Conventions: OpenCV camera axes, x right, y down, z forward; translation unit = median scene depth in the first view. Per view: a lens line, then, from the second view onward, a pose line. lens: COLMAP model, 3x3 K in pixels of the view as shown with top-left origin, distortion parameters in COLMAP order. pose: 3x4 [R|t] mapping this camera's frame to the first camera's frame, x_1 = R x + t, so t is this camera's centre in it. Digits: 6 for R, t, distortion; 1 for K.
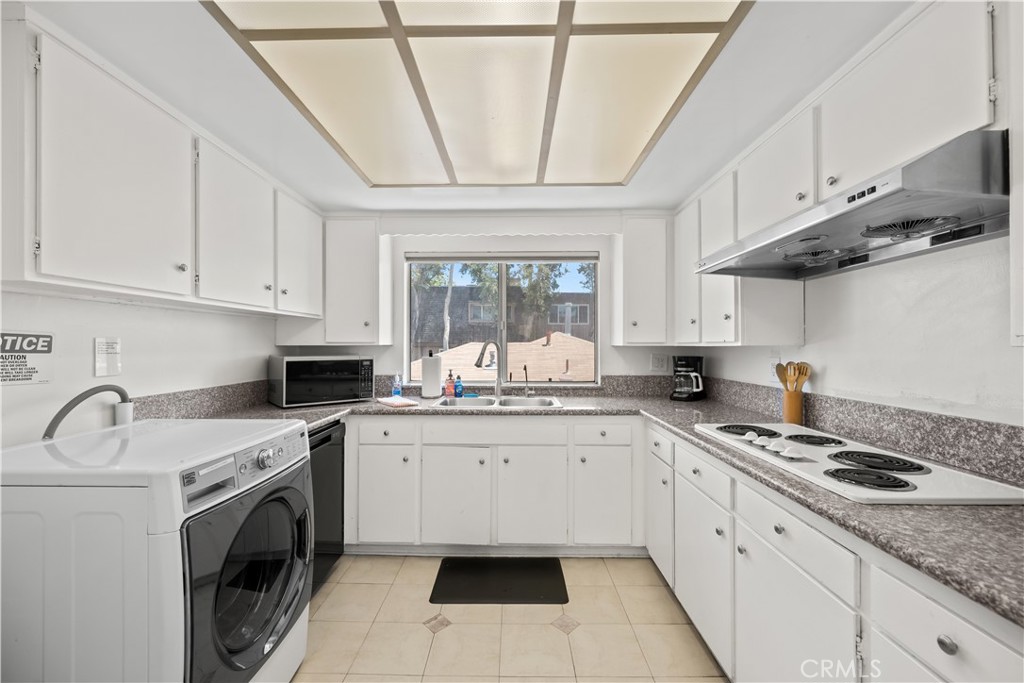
lens RADIAL K [[401.2, 0, 509.5], [0, 401.2, 343.7], [0, 0, 1]] dist [0.000288, 0.000258]
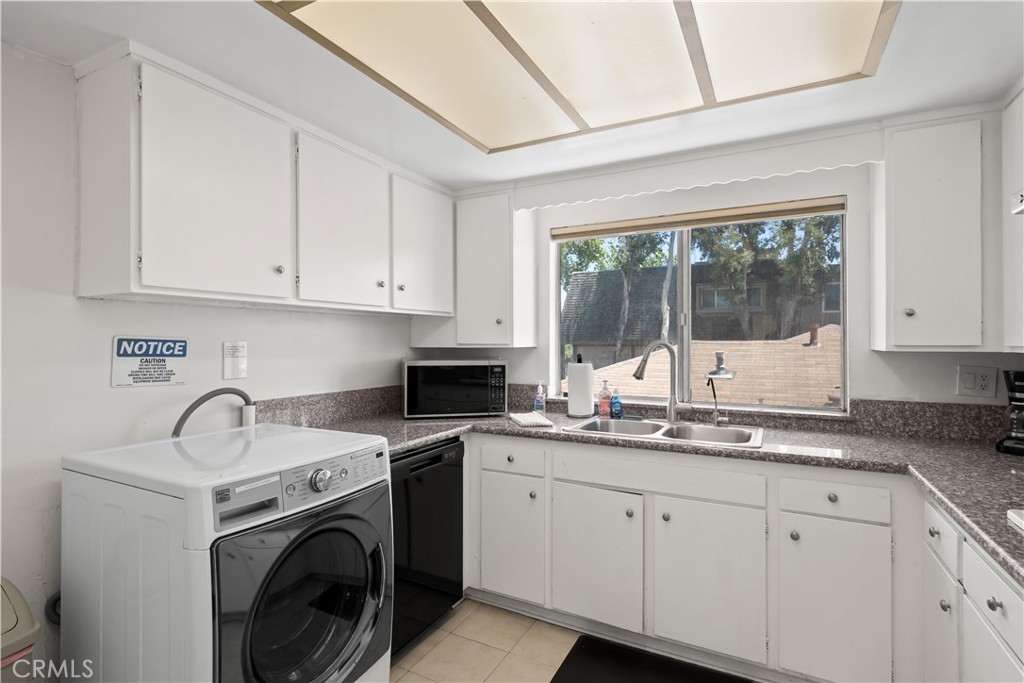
lens RADIAL K [[504.1, 0, 511.1], [0, 504.1, 340.5], [0, 0, 1]] dist [0.005030, -0.002023]
pose [[0.891551, -0.000345, -0.452921, 0.149006], [-0.000080, 1.000000, -0.000921, -0.011371], [0.452921, 0.000857, 0.891550, 0.109276]]
